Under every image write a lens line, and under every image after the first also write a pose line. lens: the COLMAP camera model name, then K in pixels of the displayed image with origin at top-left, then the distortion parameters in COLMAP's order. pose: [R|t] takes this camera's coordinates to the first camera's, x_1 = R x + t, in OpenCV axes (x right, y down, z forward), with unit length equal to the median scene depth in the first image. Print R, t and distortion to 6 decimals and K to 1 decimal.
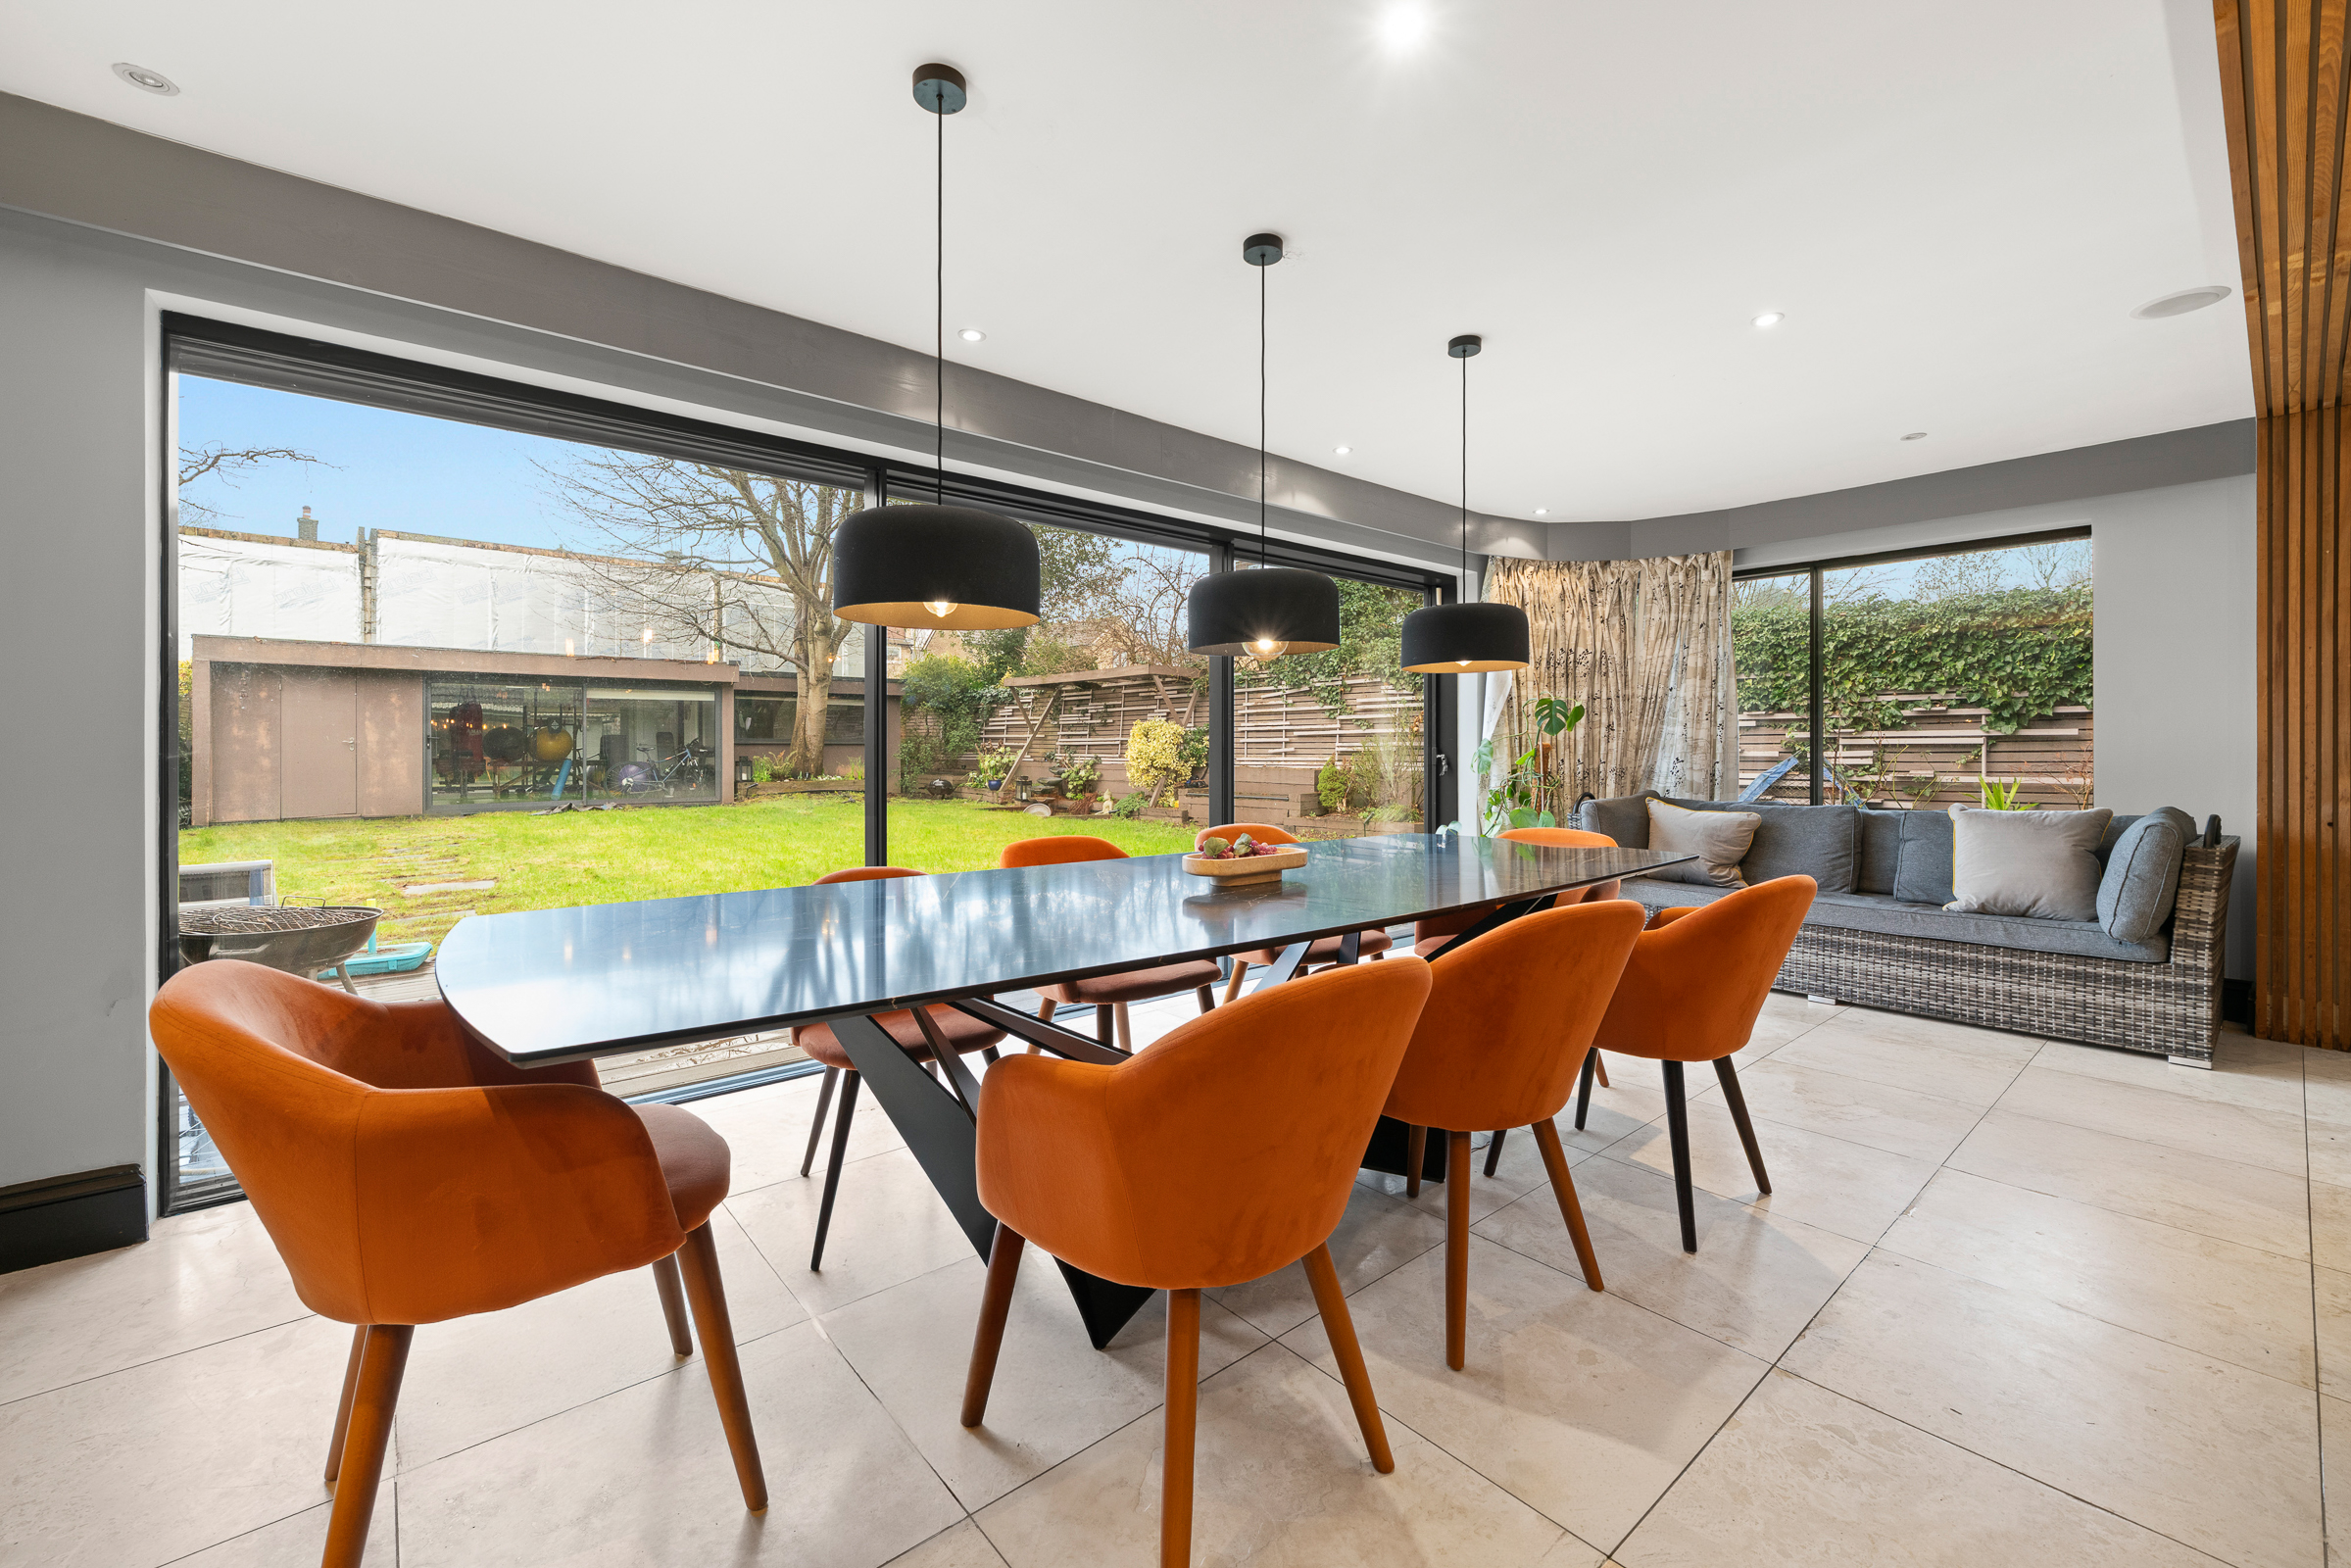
lens RADIAL K [[945.4, 0, 1161.0], [0, 945.4, 752.9], [0, 0, 1]] dist [0.001360, 0.000132]
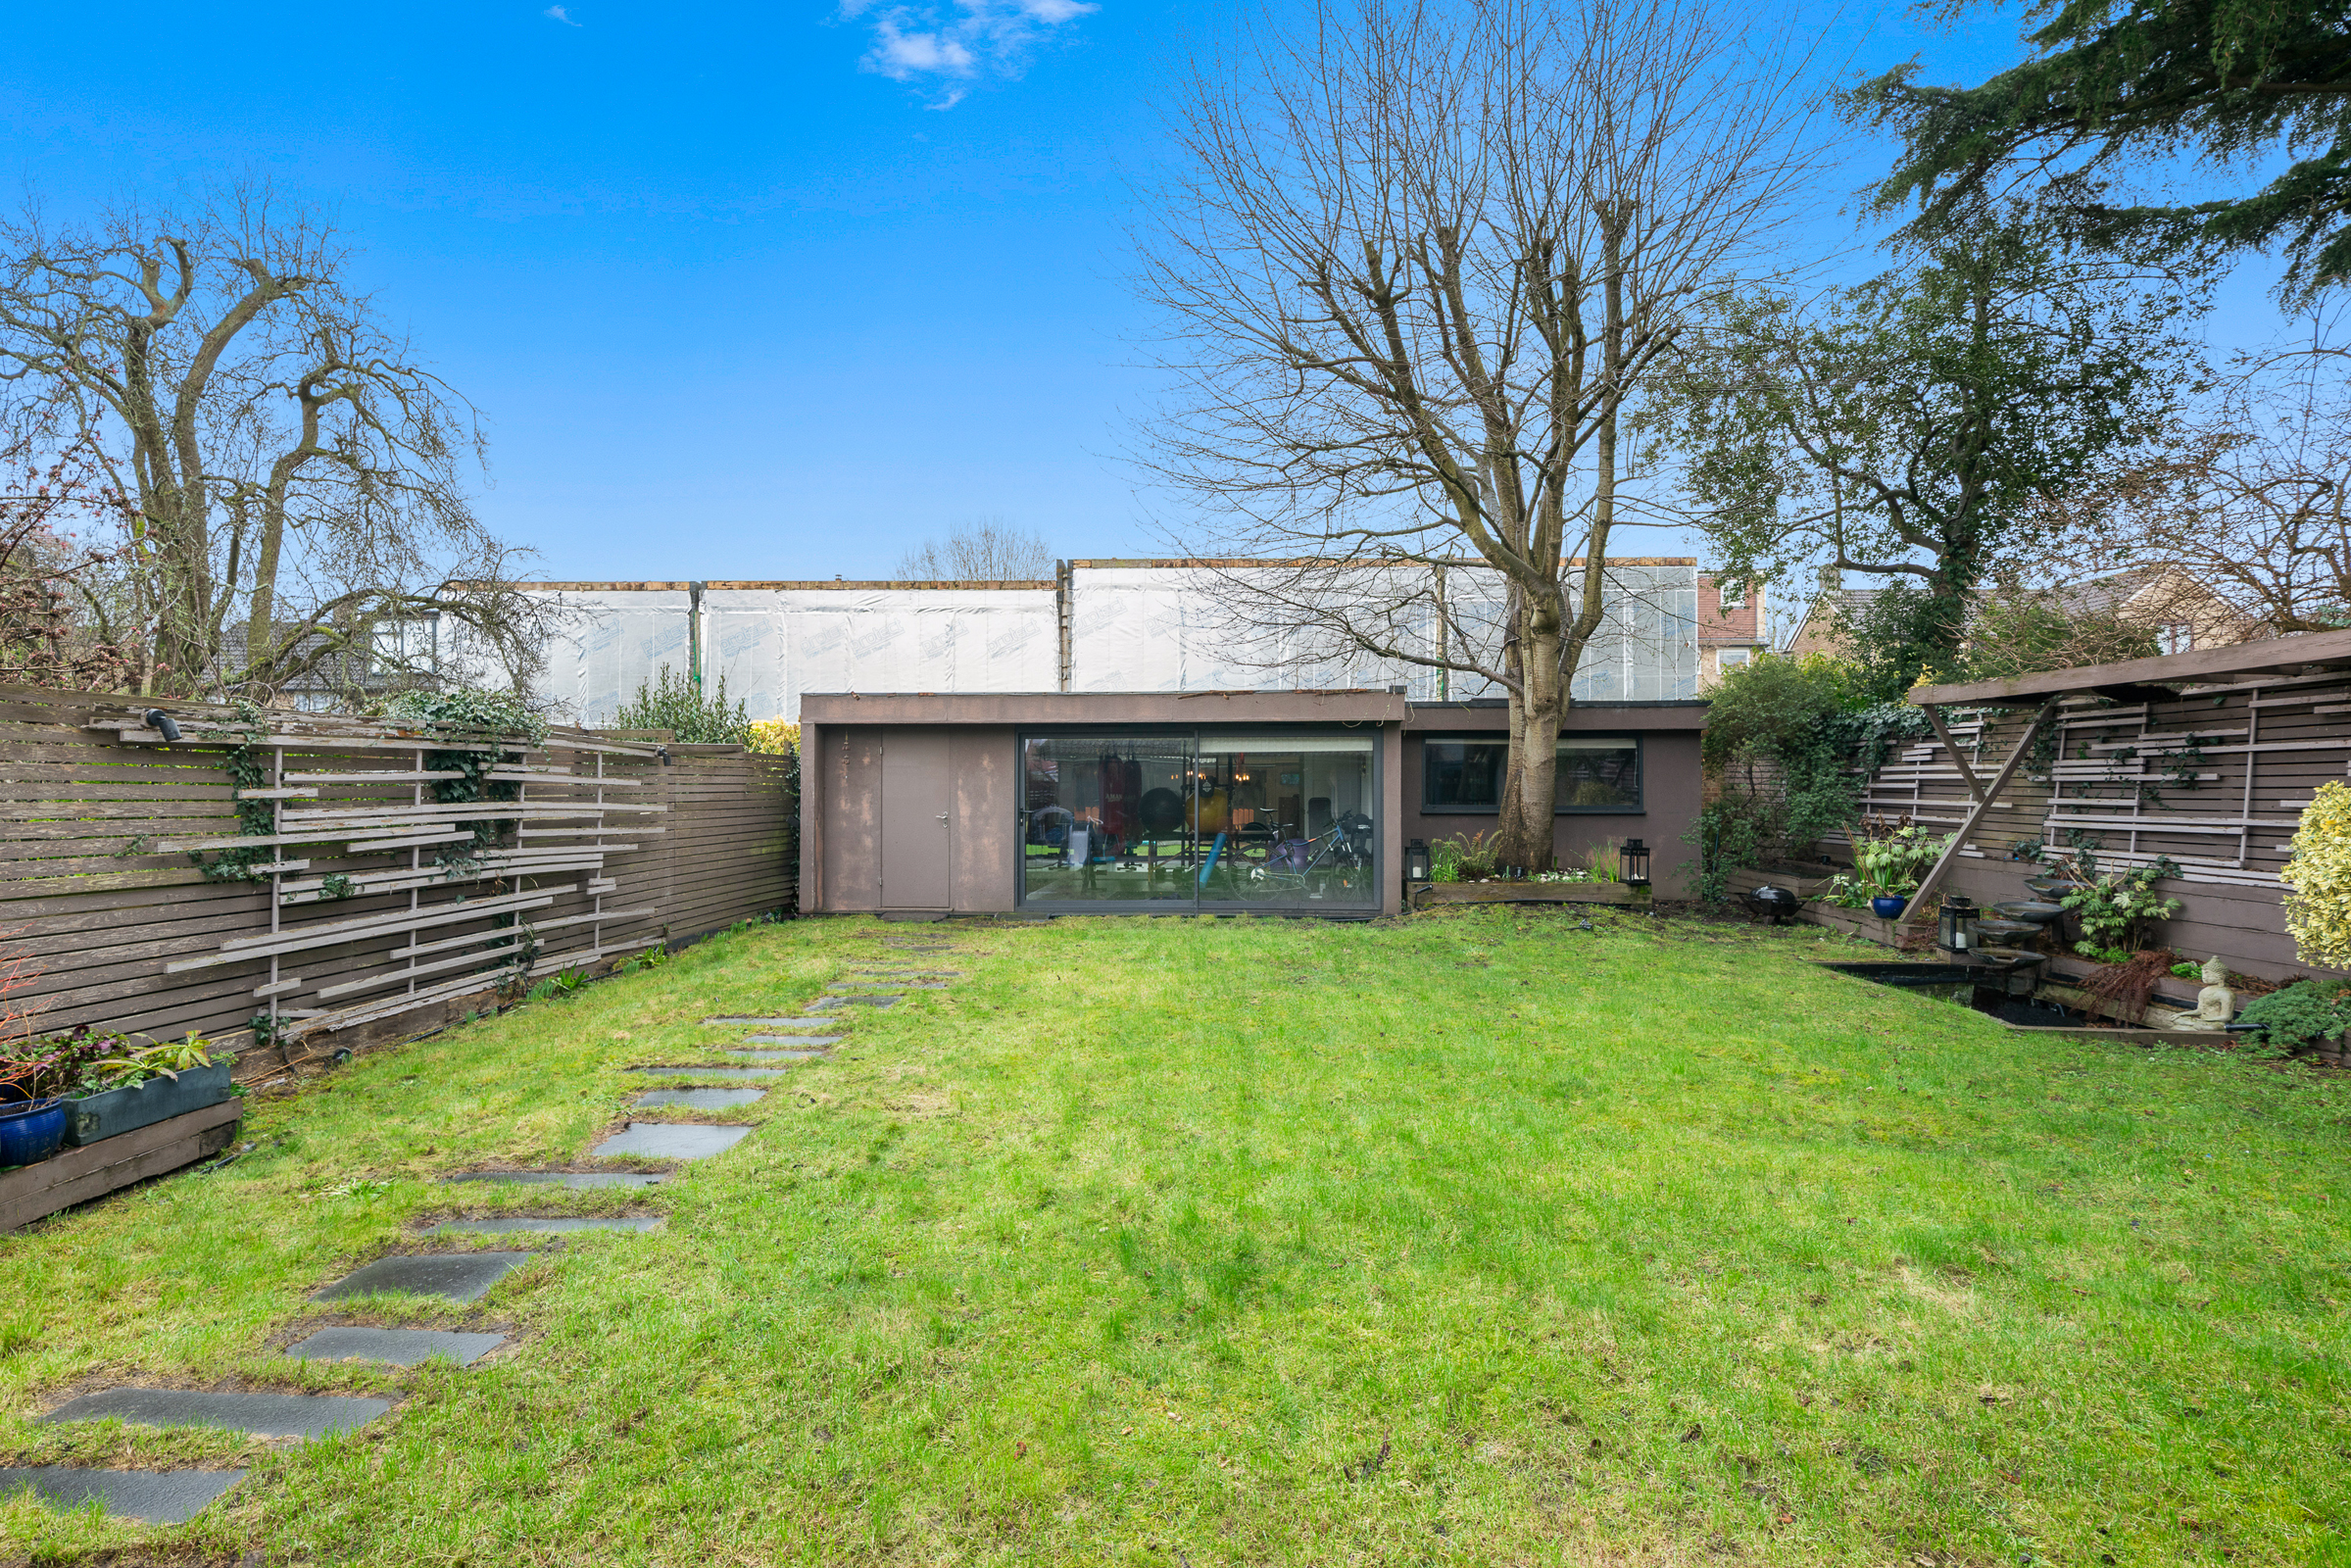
lens RADIAL K [[1143.7, 0, 1175.5], [0, 1143.7, 784.0], [0, 0, 1]] dist [-0.001939, -0.000466]
pose [[0.732793, -0.001582, -0.680449, -0.048016], [-0.002784, 0.999982, -0.005322, -0.028298], [0.680446, 0.005794, 0.732776, 0.346210]]
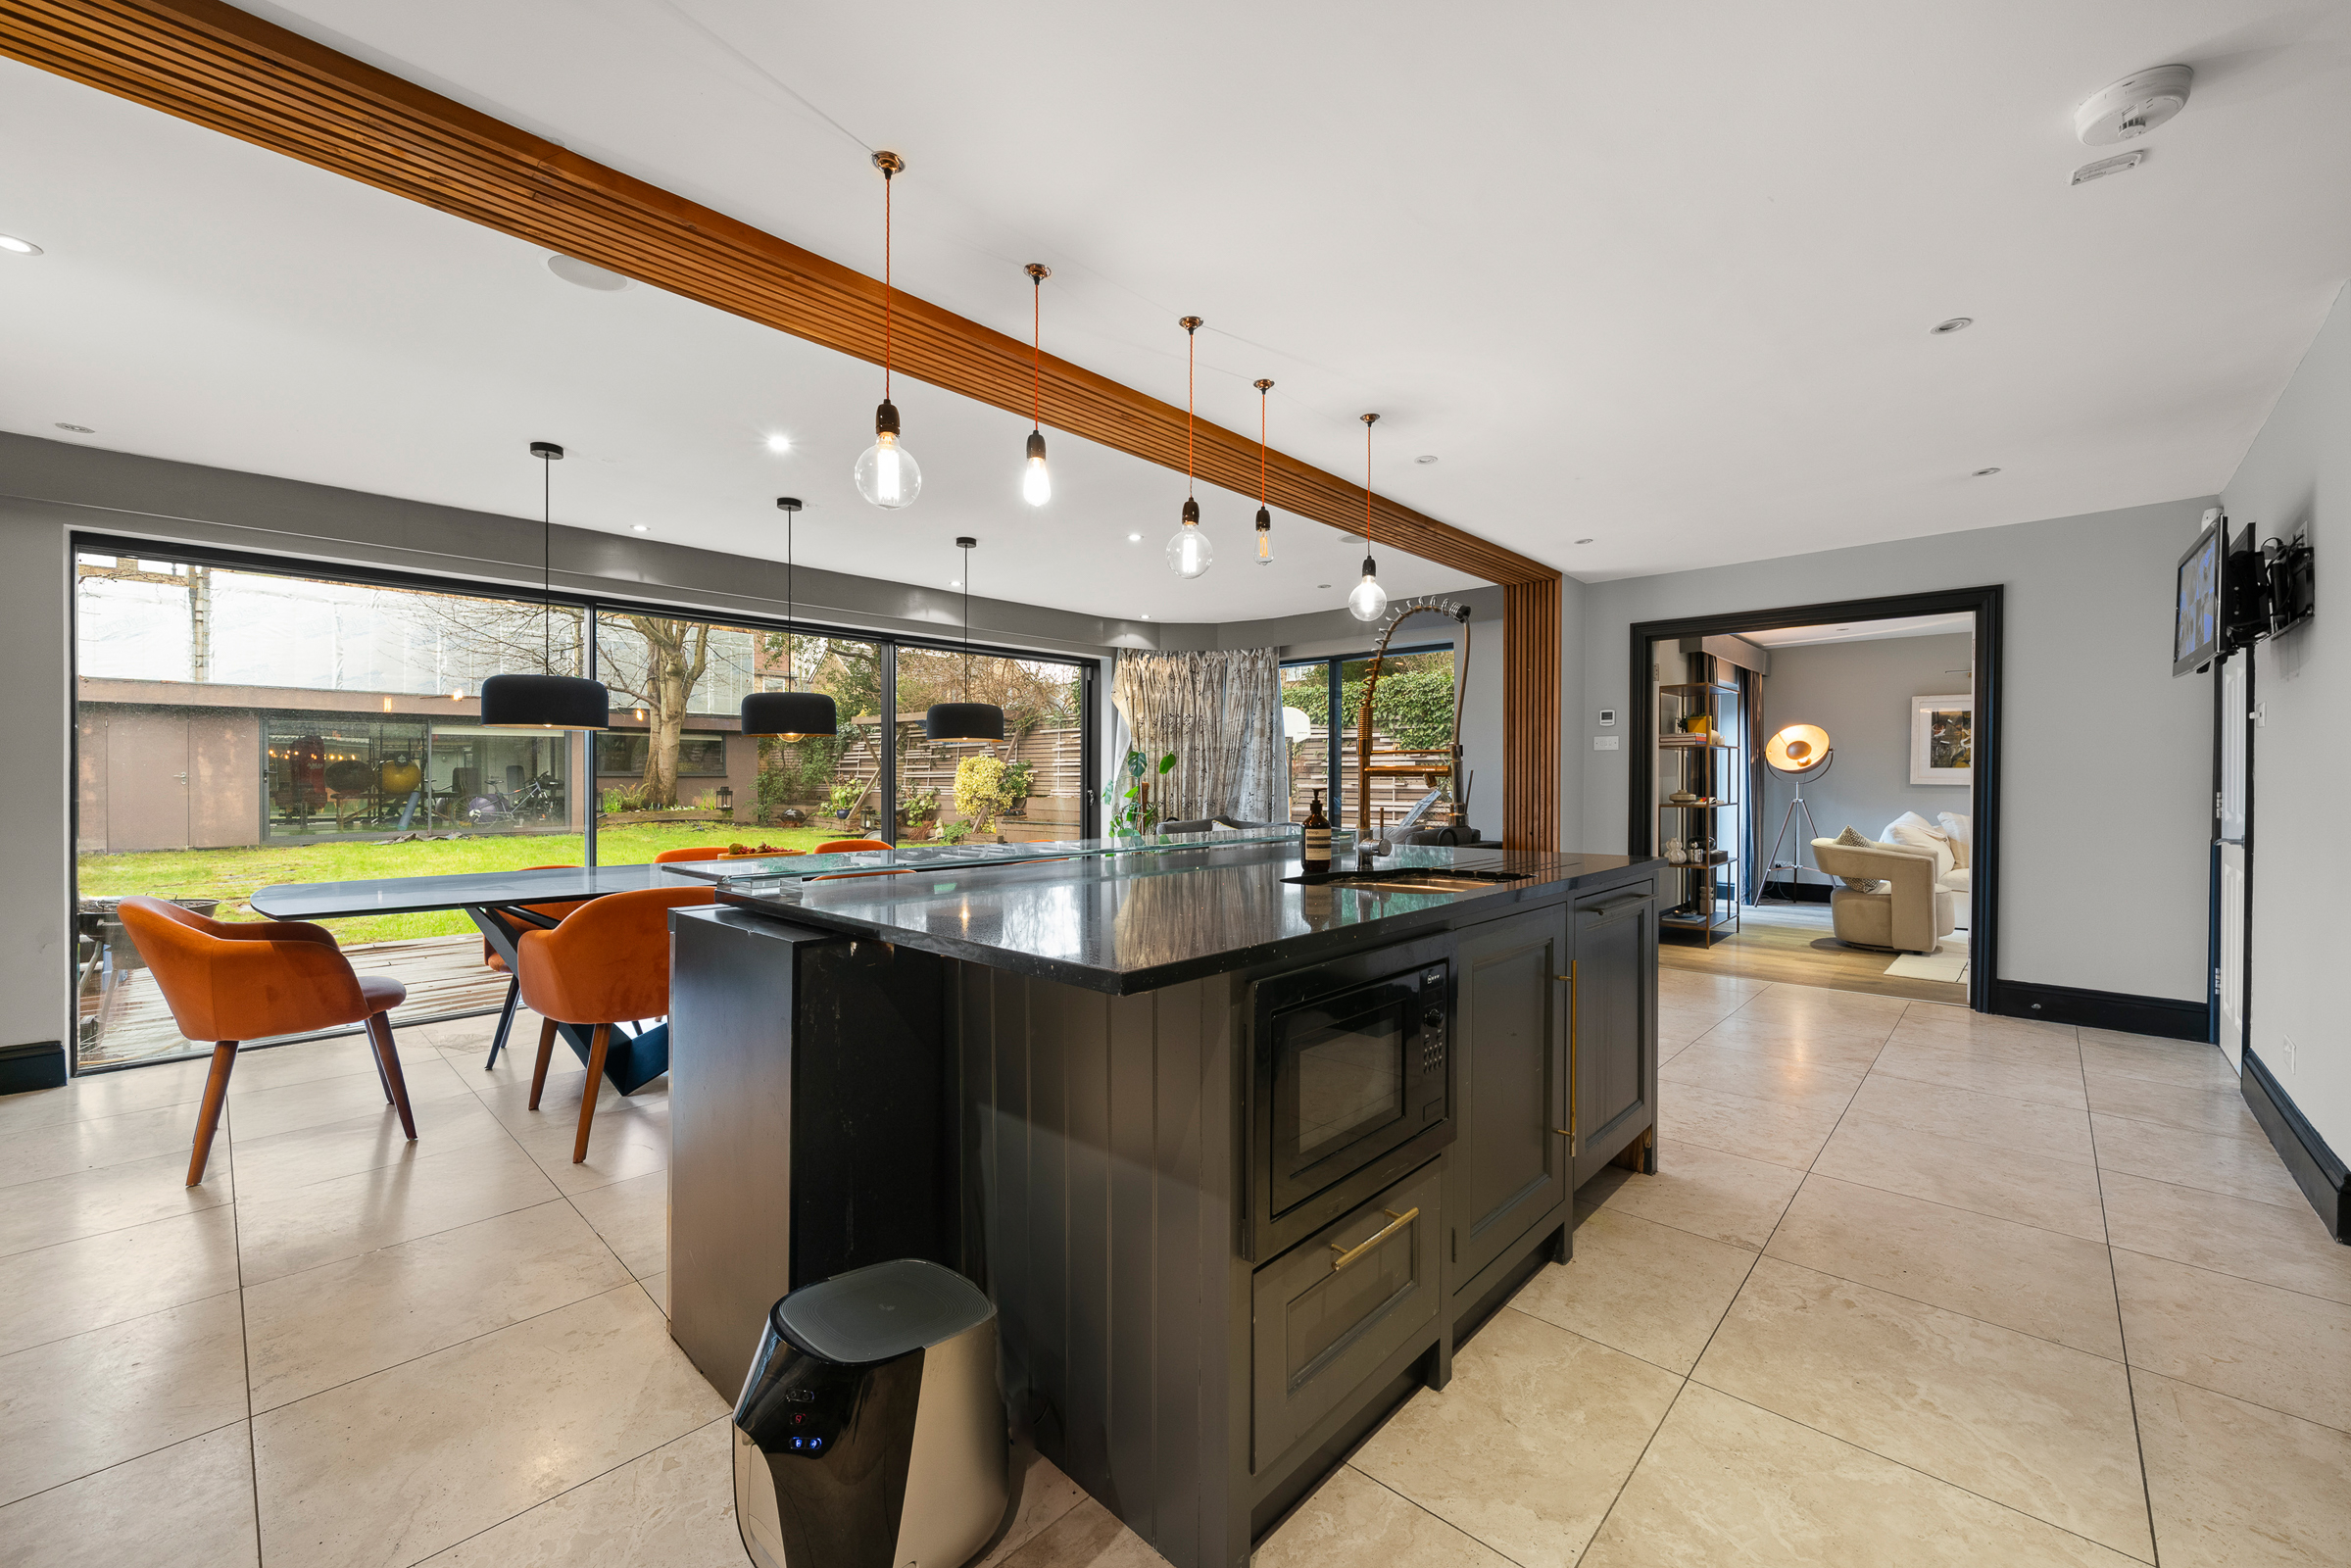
lens RADIAL K [[911.7, 0, 1175.5], [0, 911.7, 784.0], [0, 0, 1]] dist [-0.000559, -0.000101]
pose [[0.992390, -0.001071, 0.123130, 0.083849], [0.000822, 0.999998, 0.002069, -0.003211], [-0.123132, -0.001952, 0.992388, -0.103292]]
